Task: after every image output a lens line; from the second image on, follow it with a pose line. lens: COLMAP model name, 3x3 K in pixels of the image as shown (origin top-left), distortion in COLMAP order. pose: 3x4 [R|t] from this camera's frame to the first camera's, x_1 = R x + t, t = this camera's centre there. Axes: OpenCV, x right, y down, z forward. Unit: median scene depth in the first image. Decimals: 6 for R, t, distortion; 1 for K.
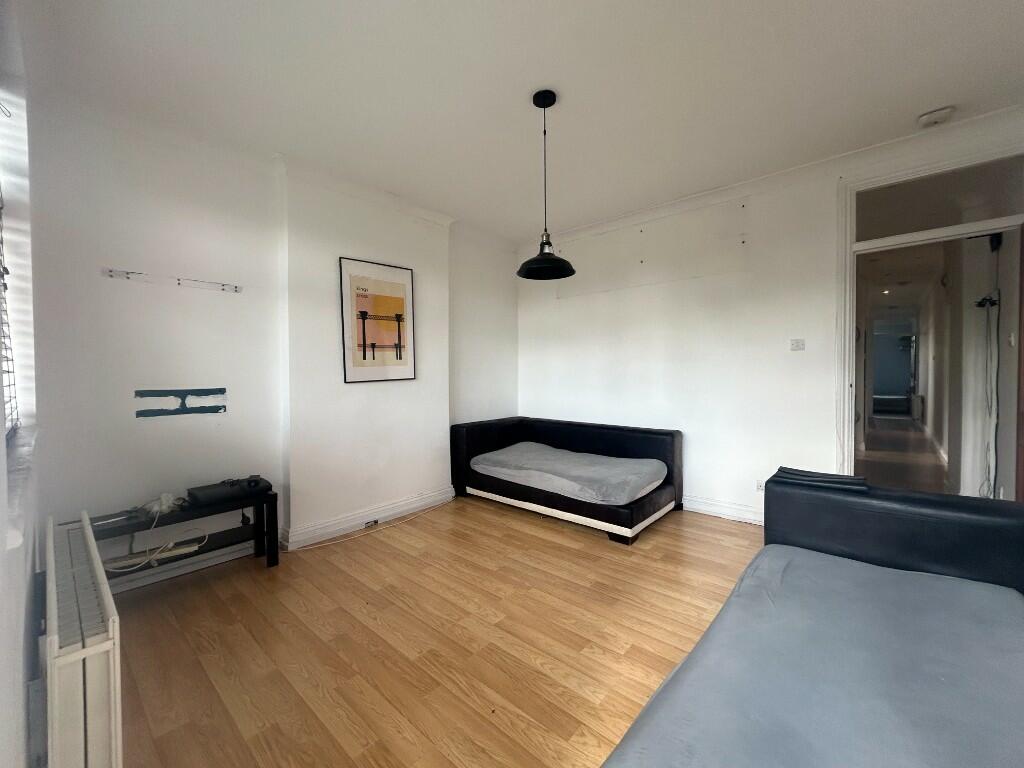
lens RADIAL K [[413.7, 0, 508.9], [0, 413.7, 384.1], [0, 0, 1]] dist [0.002026, 0.000047]
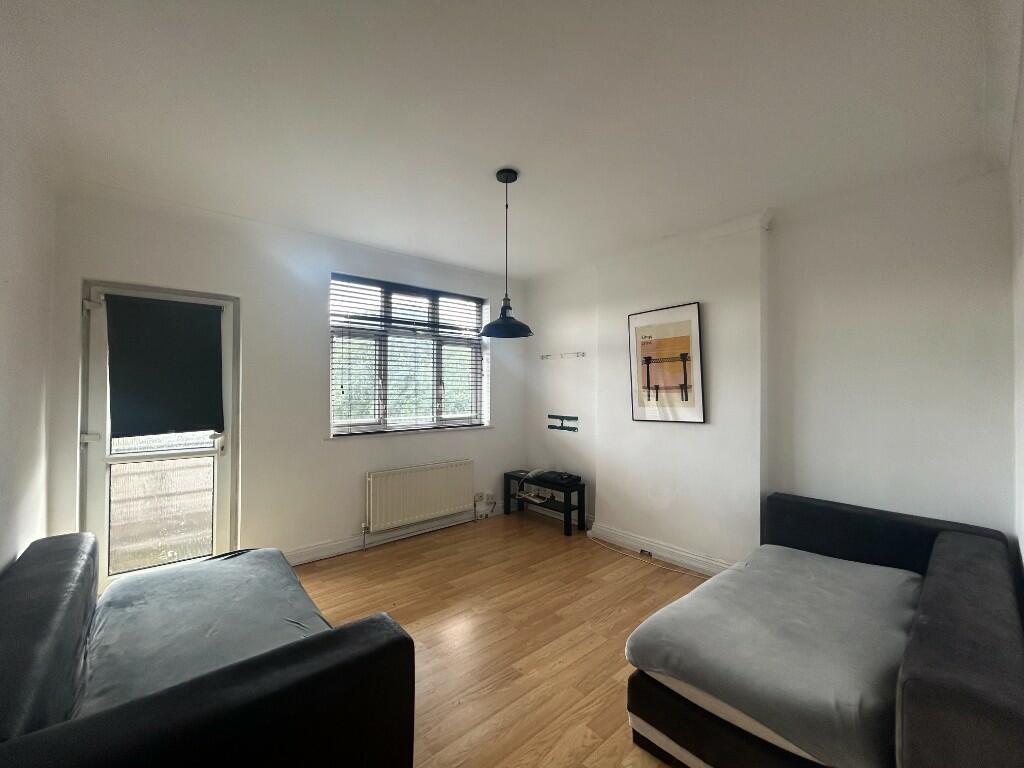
lens RADIAL K [[413.7, 0, 509.0], [0, 413.7, 379.3], [0, 0, 1]] dist [0.002026, 0.000047]
pose [[-0.128386, -0.008238, -0.991690, 0.791004], [-0.025877, 0.999653, -0.004954, -0.101389], [0.991387, 0.025025, -0.128555, 0.780057]]
